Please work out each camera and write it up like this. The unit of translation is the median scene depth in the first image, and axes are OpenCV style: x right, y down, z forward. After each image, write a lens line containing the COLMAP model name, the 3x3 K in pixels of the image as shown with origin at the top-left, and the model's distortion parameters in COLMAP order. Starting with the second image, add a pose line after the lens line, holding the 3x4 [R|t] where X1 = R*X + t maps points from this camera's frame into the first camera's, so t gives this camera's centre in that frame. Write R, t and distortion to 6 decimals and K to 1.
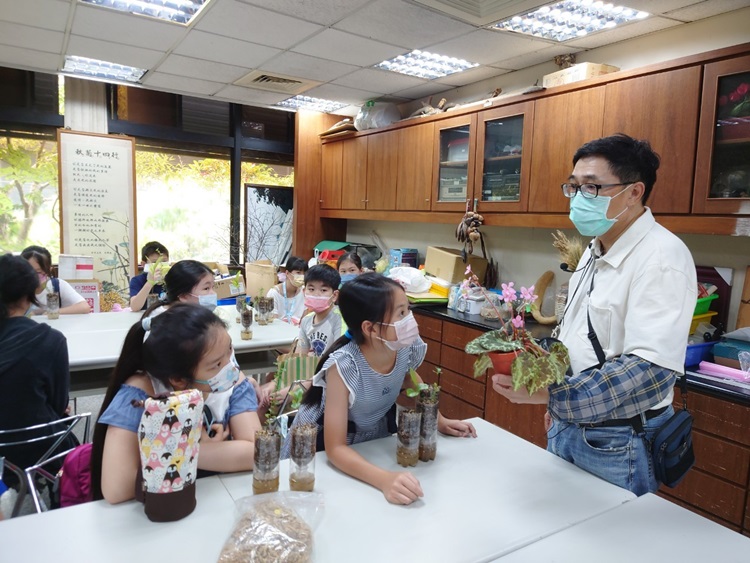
lens RADIAL K [[534.8, 0, 371.8], [0, 534.8, 274.9], [0, 0, 1]] dist [0.065872, -0.073575]
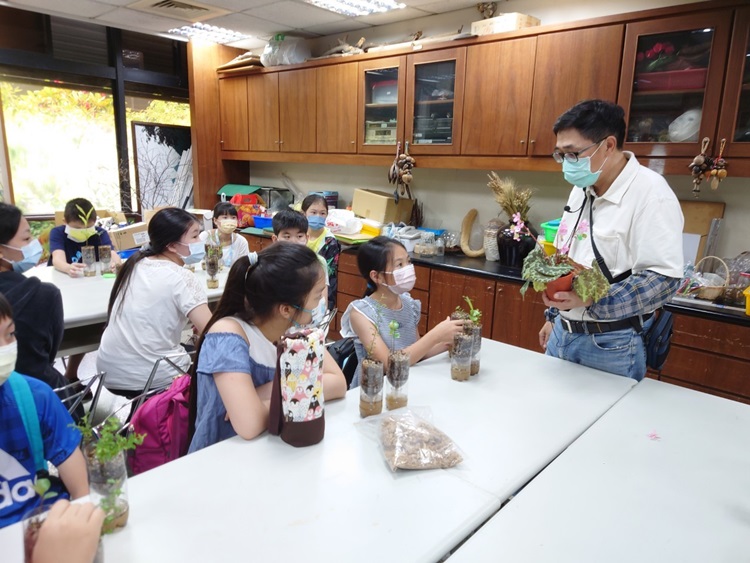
lens RADIAL K [[534.8, 0, 373.7], [0, 534.8, 280.9], [0, 0, 1]] dist [0.065872, -0.073575]
pose [[0.963038, -0.064351, 0.261564, -0.161989], [0.033039, 0.991931, 0.122394, -0.002731], [-0.267330, -0.109229, 0.957394, -0.015092]]
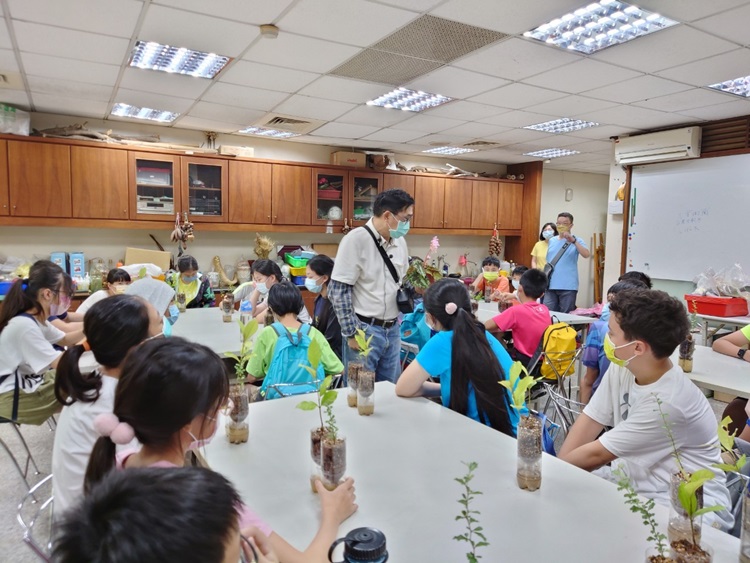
lens RADIAL K [[534.8, 0, 375.7], [0, 534.8, 280.3], [0, 0, 1]] dist [0.065872, -0.073575]
pose [[0.027308, -0.116569, 0.992807, -1.336642], [0.089286, 0.989492, 0.113724, -0.080159], [-0.995632, 0.085538, 0.037428, 0.435287]]
